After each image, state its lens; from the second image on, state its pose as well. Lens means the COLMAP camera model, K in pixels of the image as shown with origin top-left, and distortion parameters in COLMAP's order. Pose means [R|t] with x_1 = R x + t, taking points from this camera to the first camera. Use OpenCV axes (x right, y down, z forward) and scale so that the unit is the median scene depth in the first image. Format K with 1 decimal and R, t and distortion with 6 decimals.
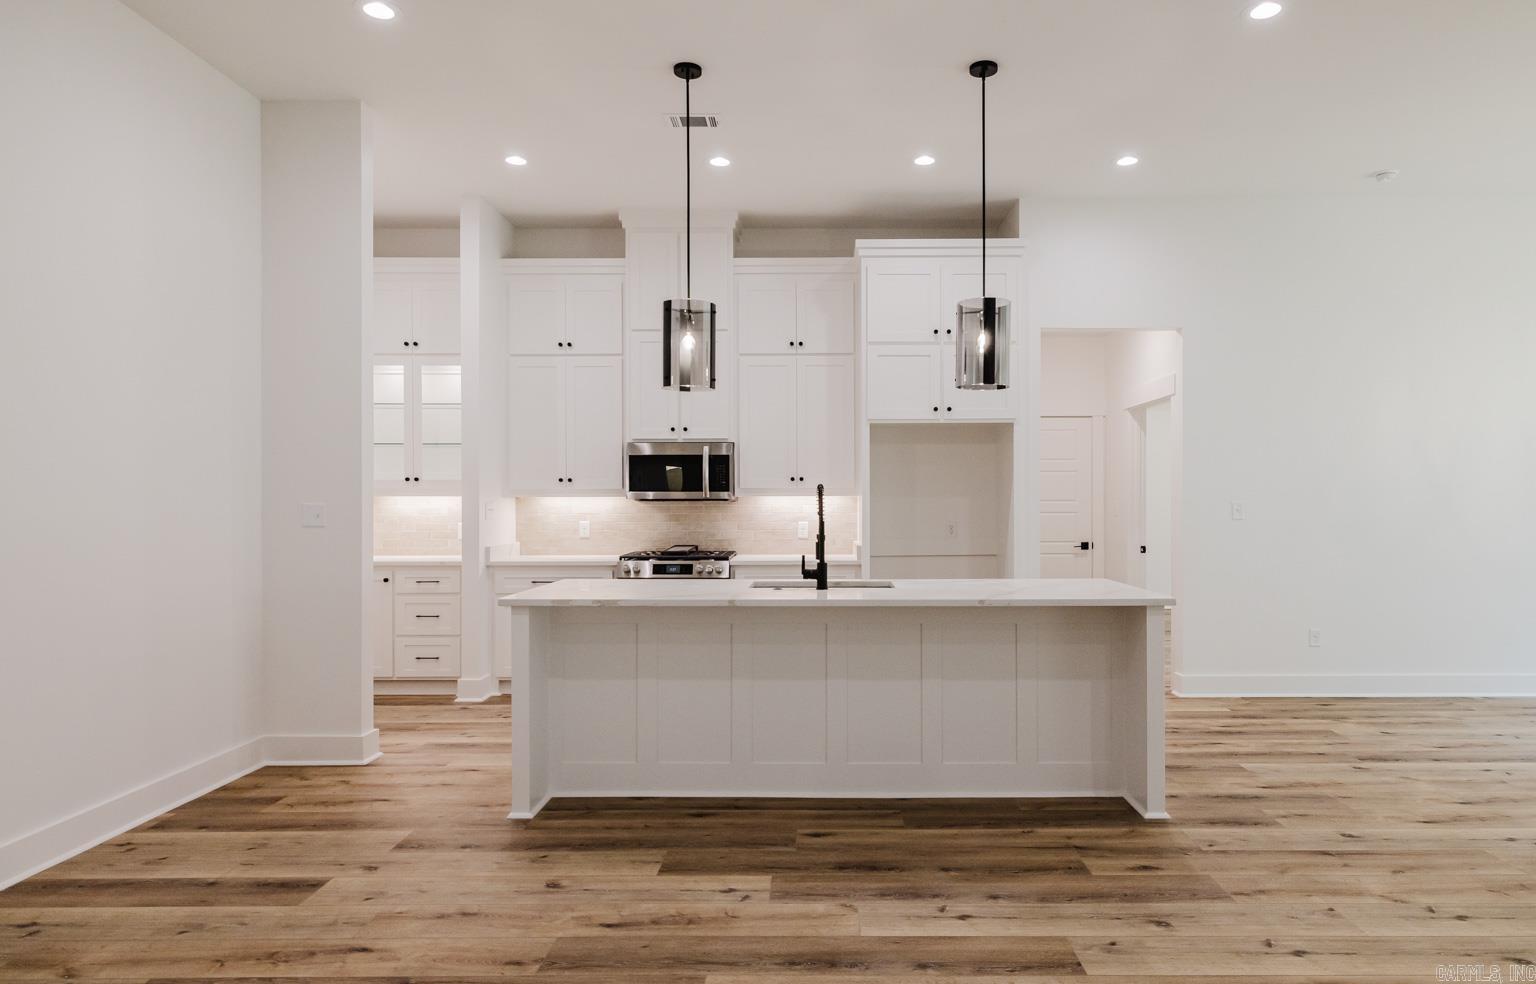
lens RADIAL K [[917.3, 0, 827.6], [0, 917.3, 511.0], [0, 0, 1]] dist [0.000148, -0.002027]
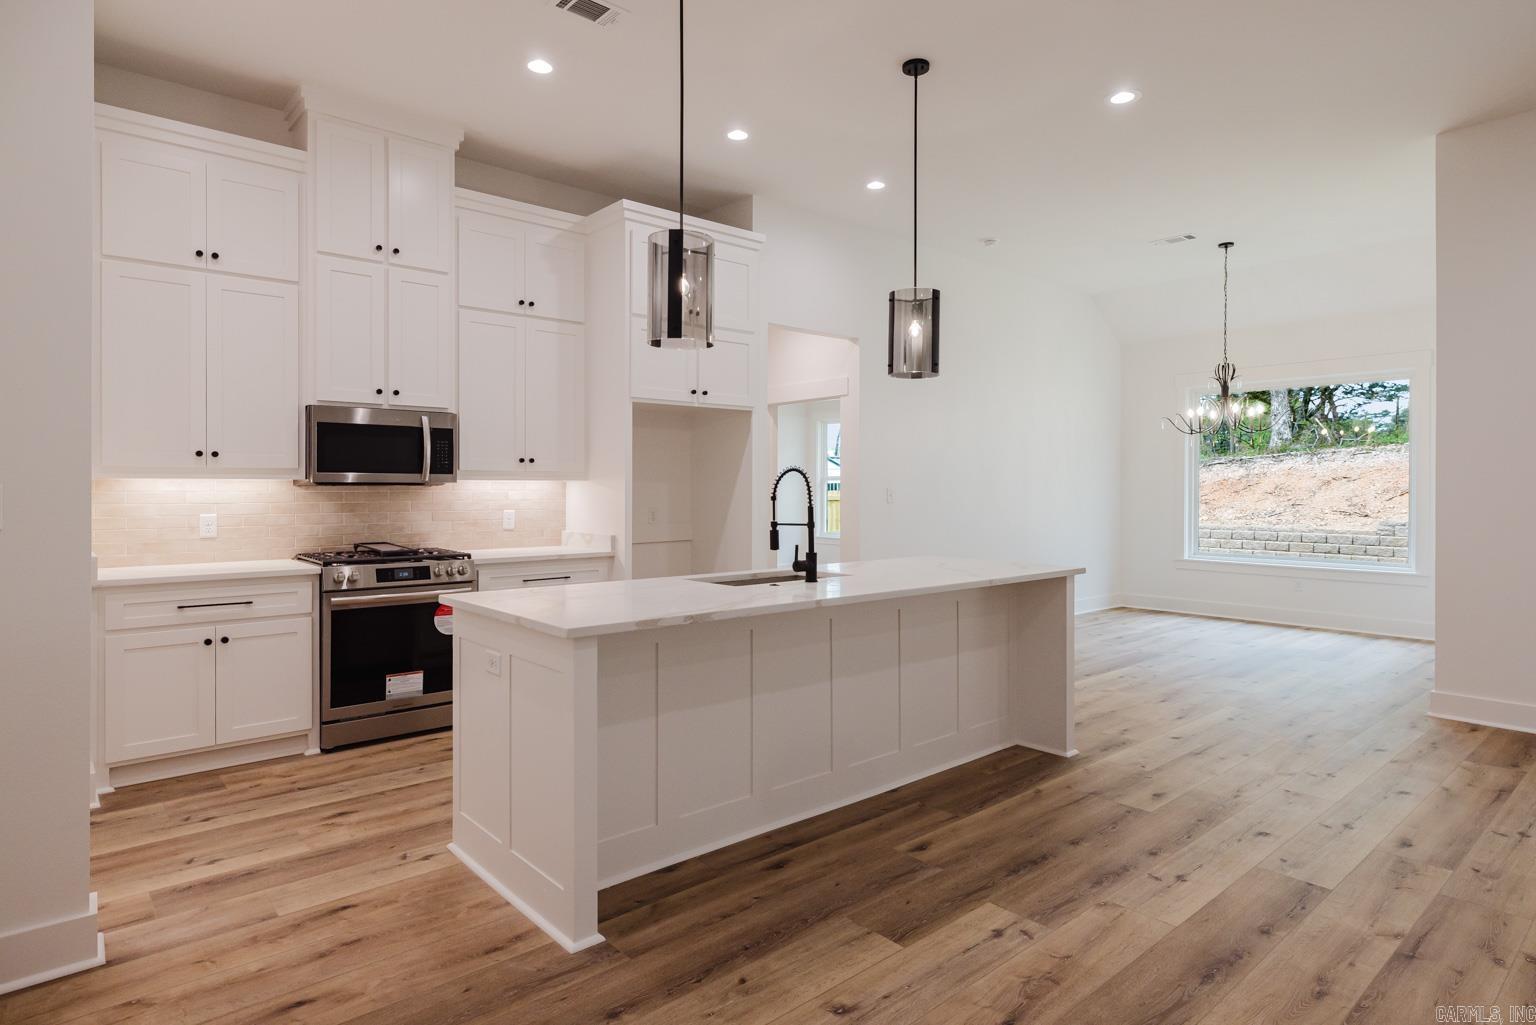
lens RADIAL K [[834.6, 0, 769.0], [0, 834.6, 495.4], [0, 0, 1]] dist [0.001543, -0.001880]
pose [[0.759572, -0.003582, 0.650413, -0.592722], [0.005246, 0.999986, -0.000619, -0.000418], [-0.650402, 0.003882, 0.759580, 0.408216]]
